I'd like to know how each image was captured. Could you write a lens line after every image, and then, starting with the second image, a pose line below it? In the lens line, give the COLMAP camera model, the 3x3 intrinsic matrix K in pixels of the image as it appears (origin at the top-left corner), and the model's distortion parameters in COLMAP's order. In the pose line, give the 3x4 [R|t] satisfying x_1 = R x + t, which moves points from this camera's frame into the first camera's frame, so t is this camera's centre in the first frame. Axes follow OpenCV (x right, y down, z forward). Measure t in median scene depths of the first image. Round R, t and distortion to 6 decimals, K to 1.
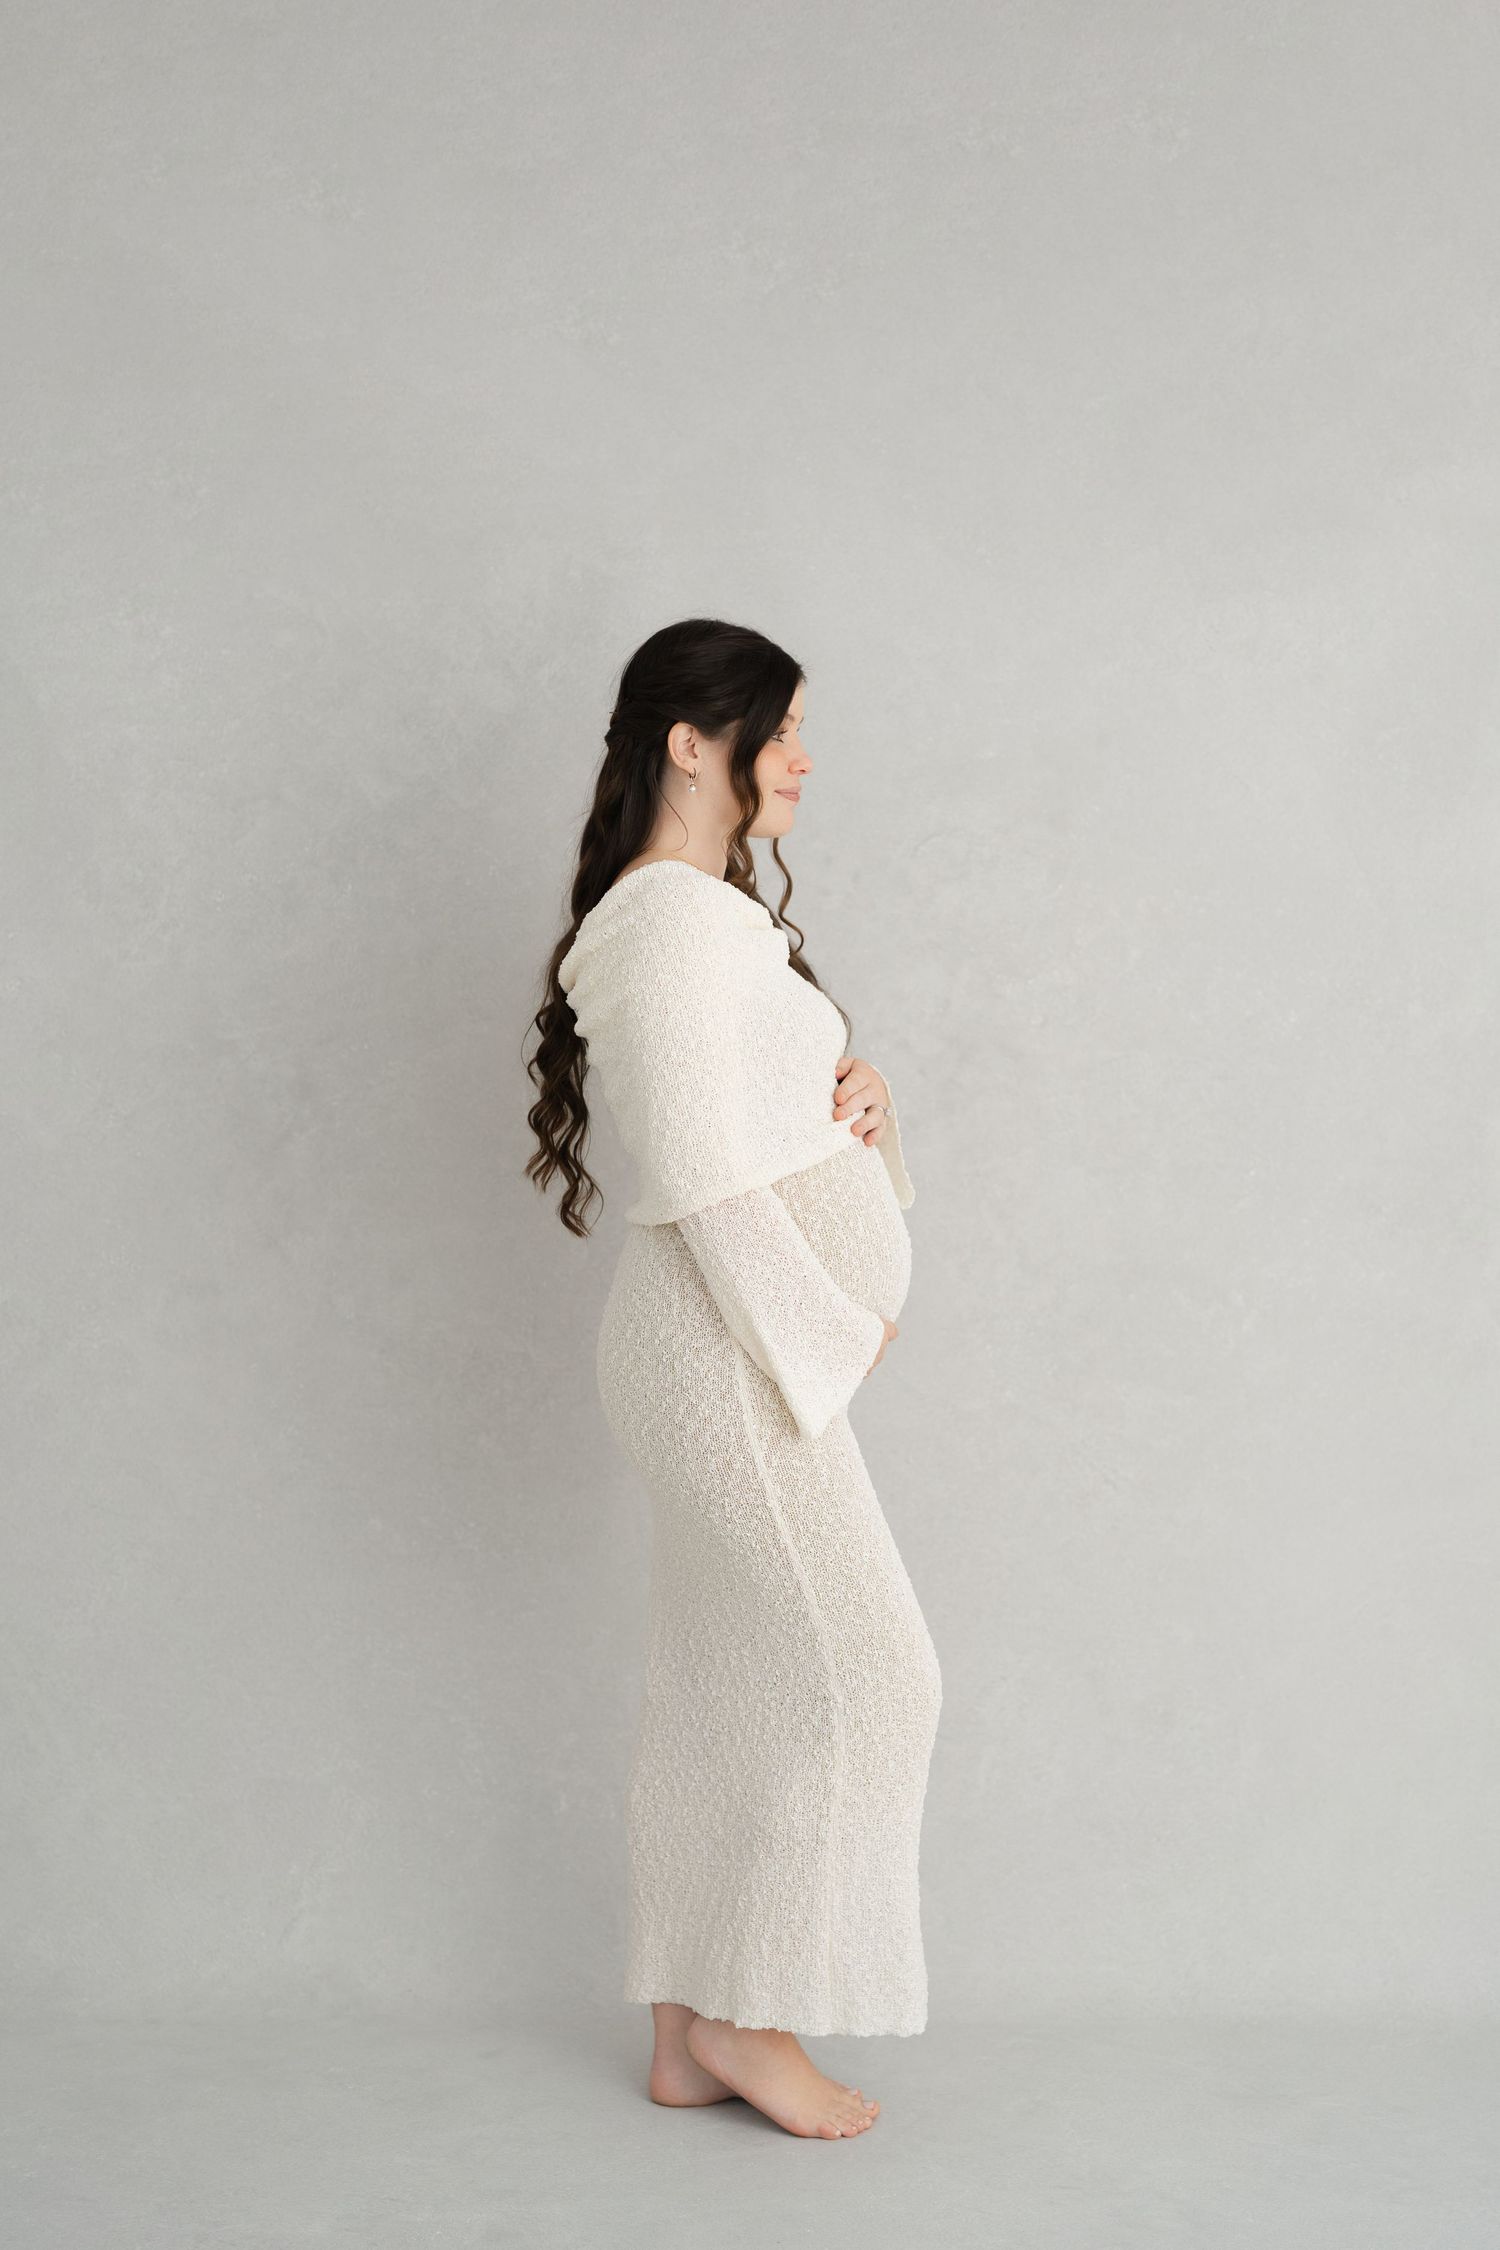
lens RADIAL K [[3132.7, 0, 750.0], [0, 3132.7, 1125.0], [0, 0, 1]] dist [0.032741, -0.251227]
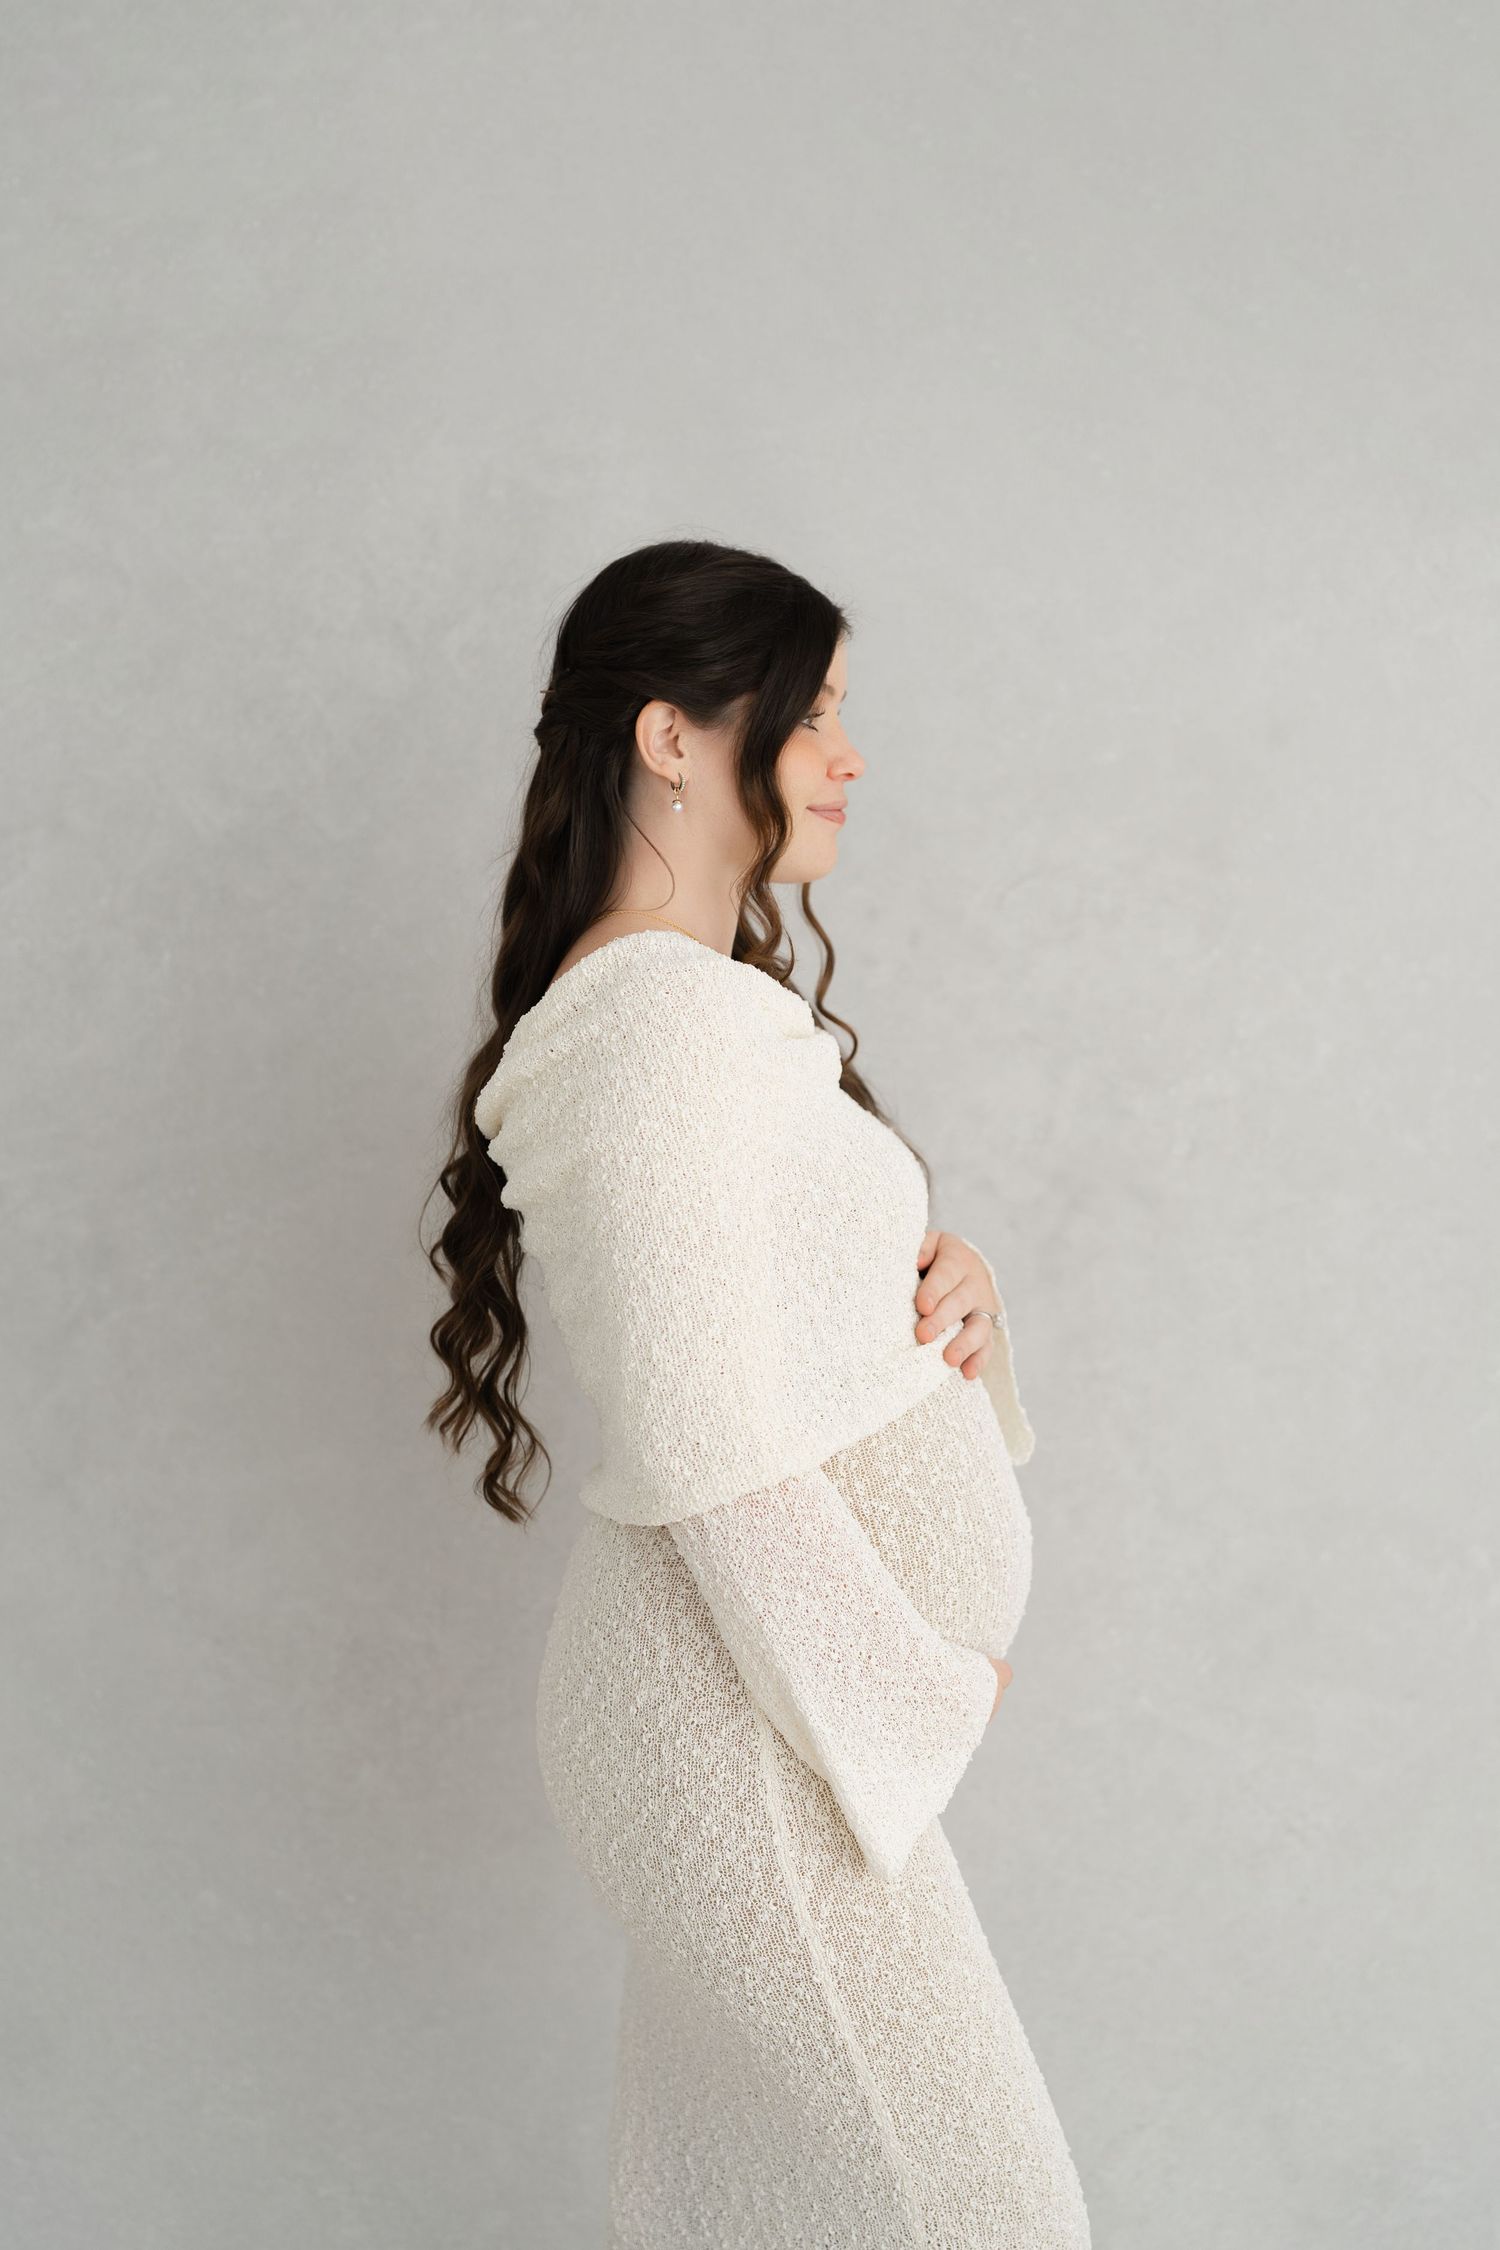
lens RADIAL K [[3177.8, 0, 705.3], [0, 3177.8, 1125.9], [0, 0, 1]] dist [-0.001177, 0.059695]
pose [[0.999979, -0.004790, 0.004418, -0.016794], [0.004837, 0.999931, -0.010688, -0.036247], [-0.004366, 0.010709, 0.999933, 0.361099]]
